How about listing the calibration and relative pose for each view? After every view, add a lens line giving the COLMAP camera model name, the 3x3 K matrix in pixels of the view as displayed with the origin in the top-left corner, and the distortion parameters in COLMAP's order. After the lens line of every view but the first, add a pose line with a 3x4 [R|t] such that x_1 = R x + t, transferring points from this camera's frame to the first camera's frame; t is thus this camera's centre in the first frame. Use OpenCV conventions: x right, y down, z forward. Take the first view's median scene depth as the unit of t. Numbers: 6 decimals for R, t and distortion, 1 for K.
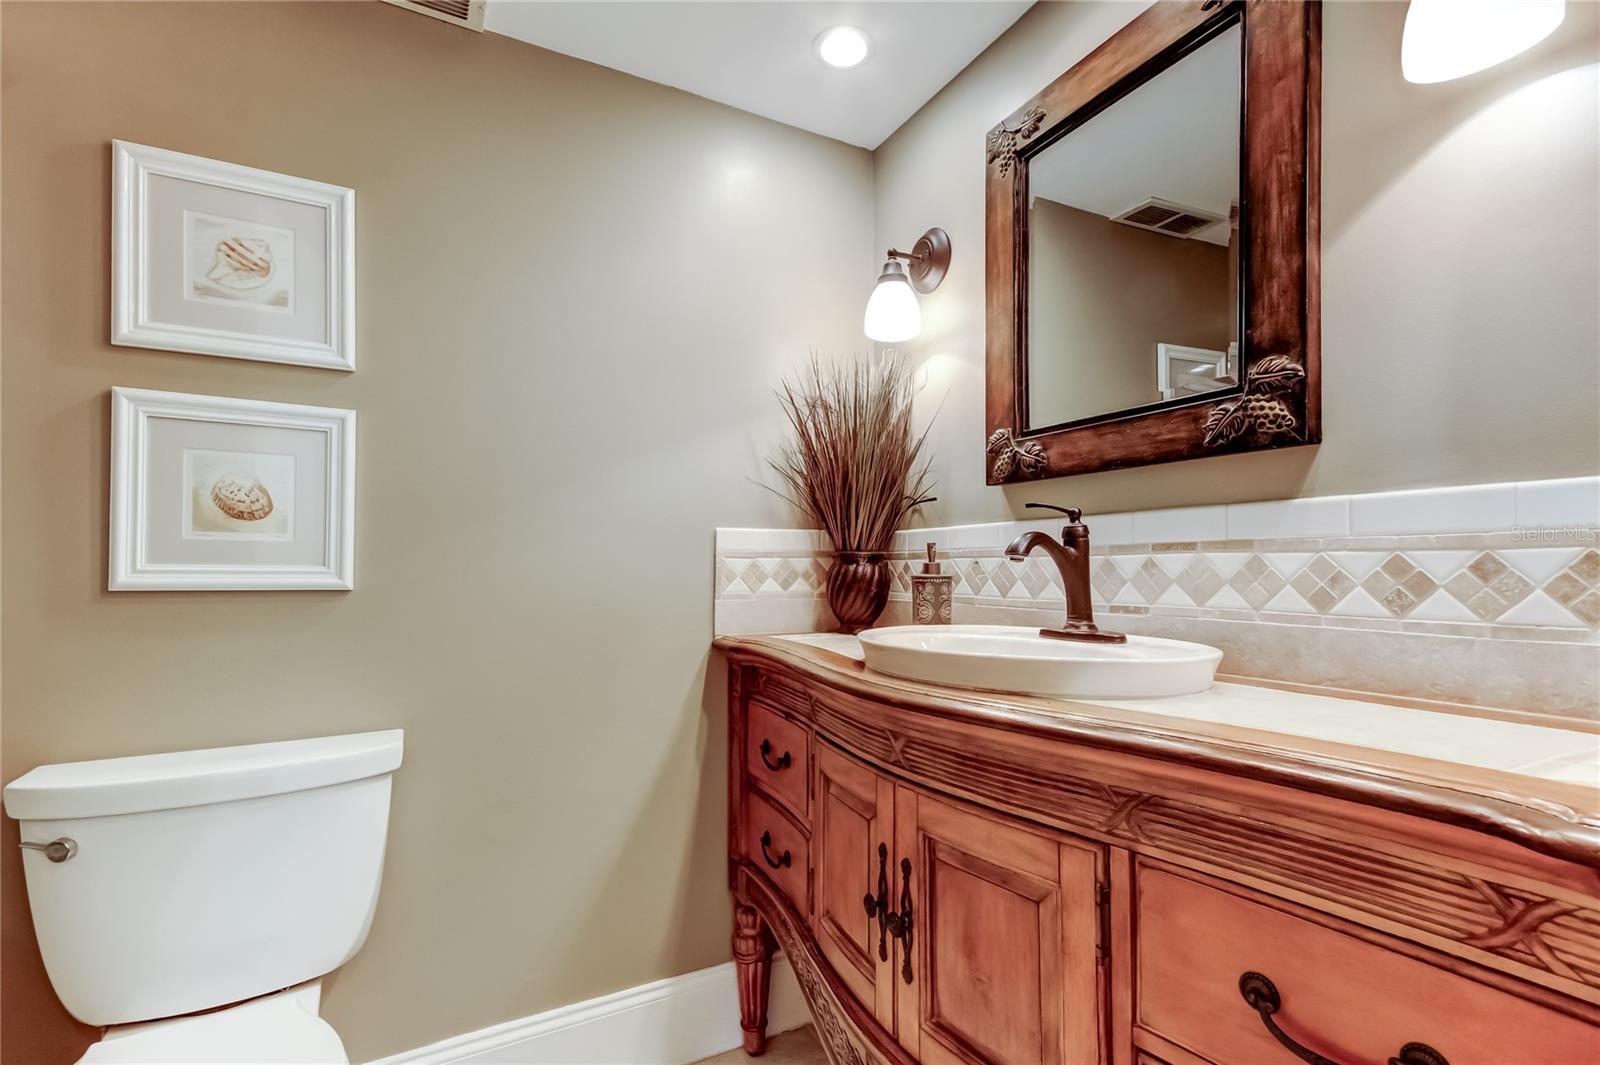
lens RADIAL K [[740.7, 0, 817.3], [0, 740.7, 568.1], [0, 0, 1]] dist [0.018508, -0.006919]
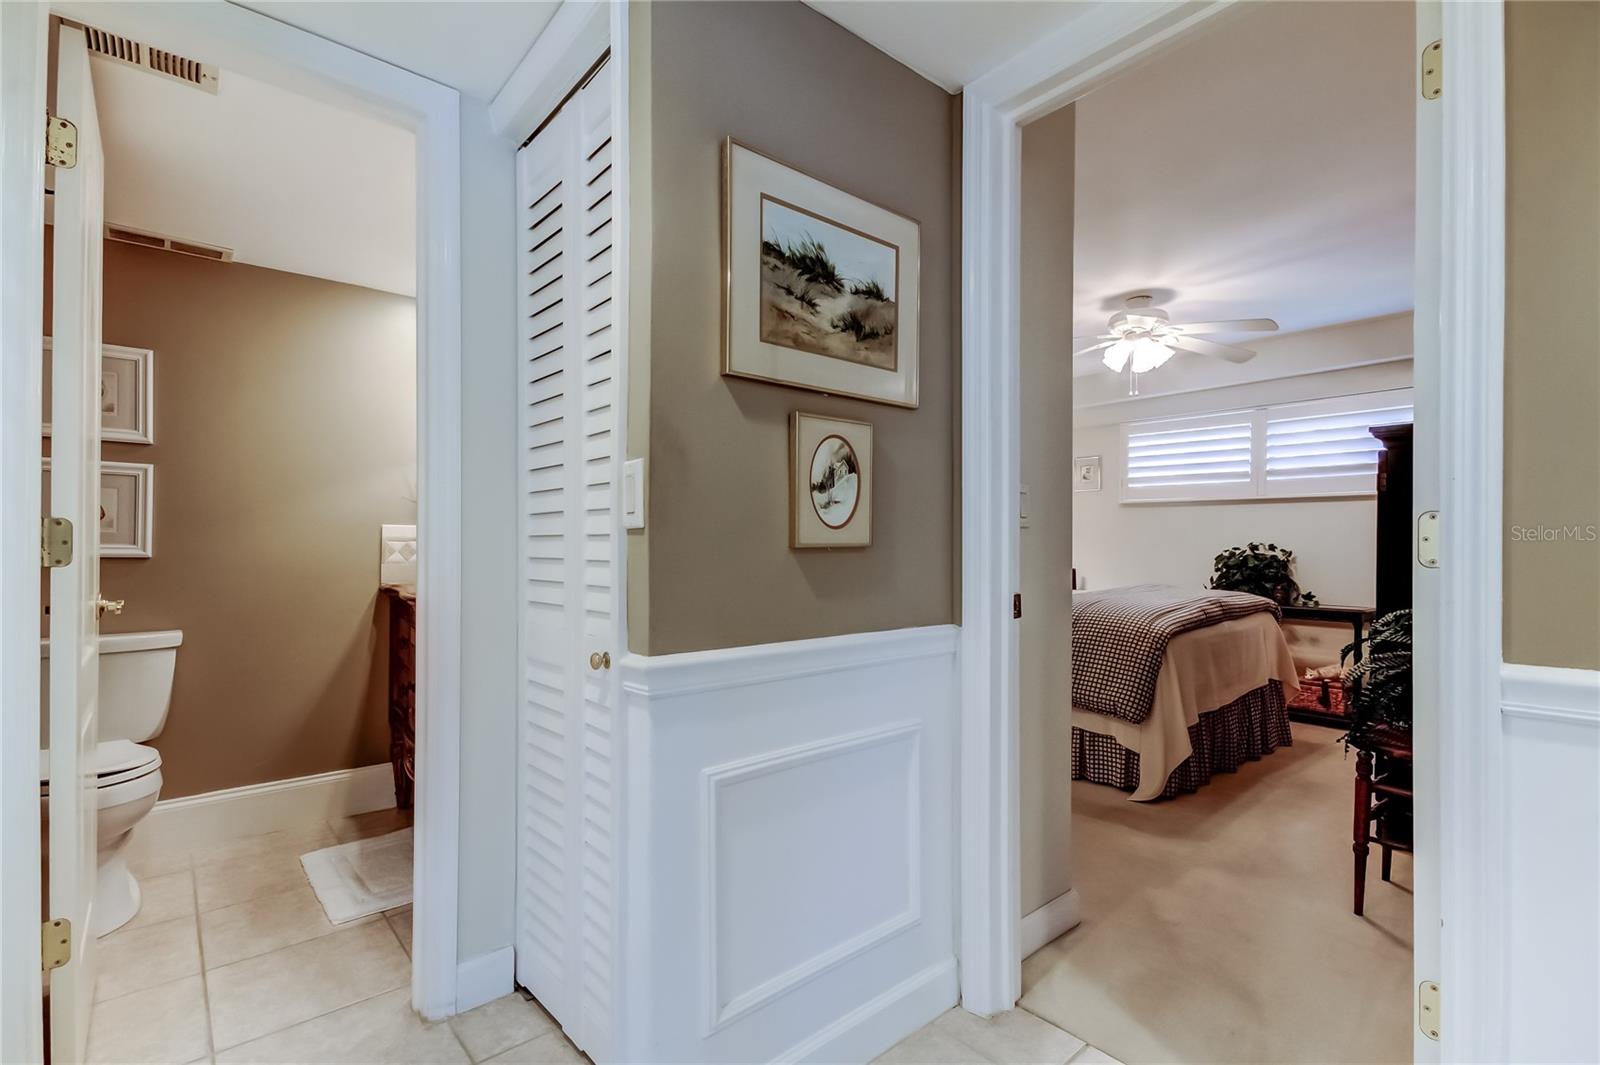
lens RADIAL K [[740.7, 0, 822.8], [0, 740.7, 550.3], [0, 0, 1]] dist [0.018508, -0.006919]
pose [[0.972980, 0.003295, 0.230865, 0.662125], [-0.004134, 0.999986, 0.003152, -0.002294], [-0.230852, -0.004022, 0.972981, -1.371979]]
